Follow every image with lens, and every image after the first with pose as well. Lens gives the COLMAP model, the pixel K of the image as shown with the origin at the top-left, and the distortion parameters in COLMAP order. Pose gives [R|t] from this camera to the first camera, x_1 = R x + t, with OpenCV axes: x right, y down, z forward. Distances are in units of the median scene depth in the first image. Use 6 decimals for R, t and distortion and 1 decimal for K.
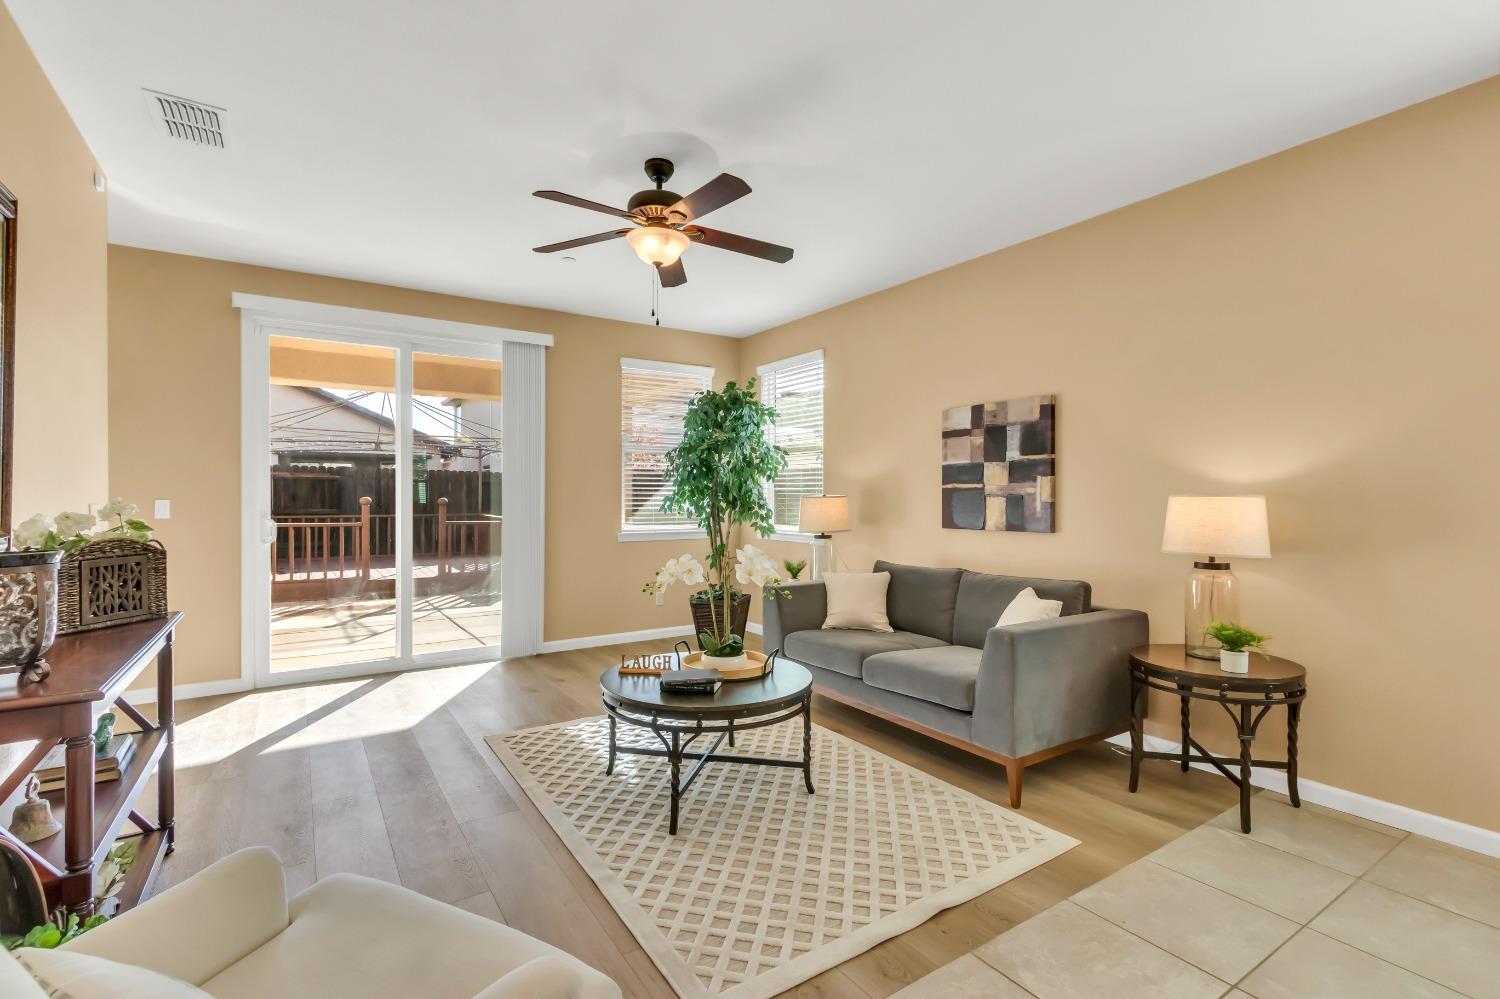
lens RADIAL K [[679.1, 0, 743.2], [0, 679.1, 502.6], [0, 0, 1]] dist [0.012776, -0.004966]
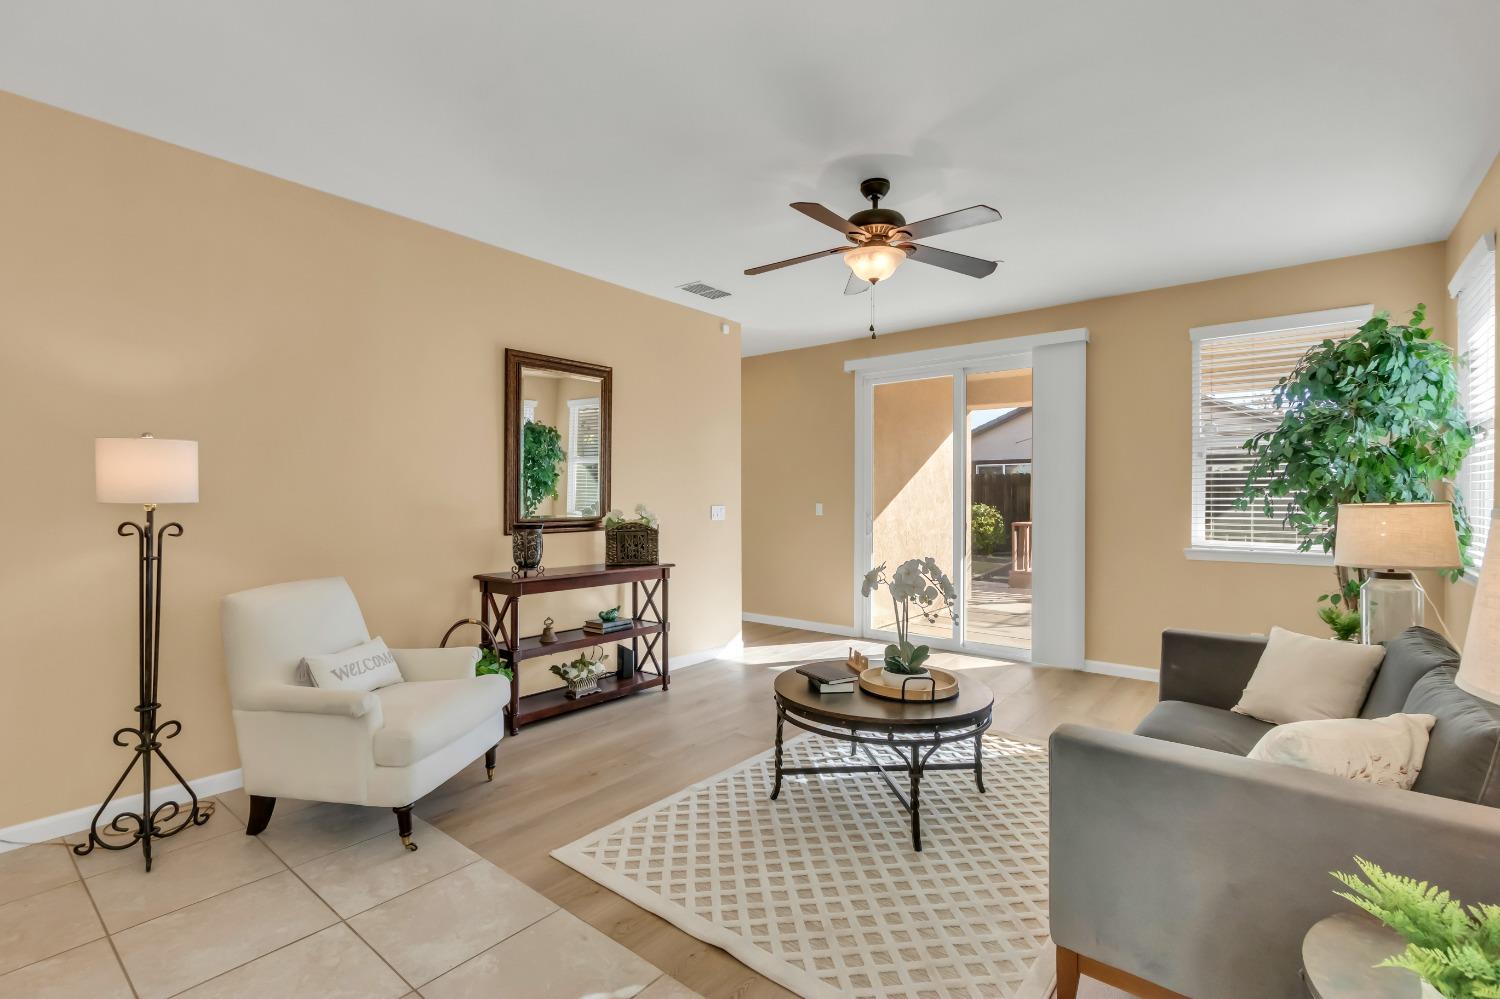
lens RADIAL K [[679.1, 0, 749.2], [0, 679.1, 504.0], [0, 0, 1]] dist [0.012776, -0.004966]
pose [[0.304437, 0.007749, -0.952501, 0.592349], [-0.009838, 0.999939, 0.004991, -0.008926], [0.952482, 0.007852, 0.304494, 0.370784]]
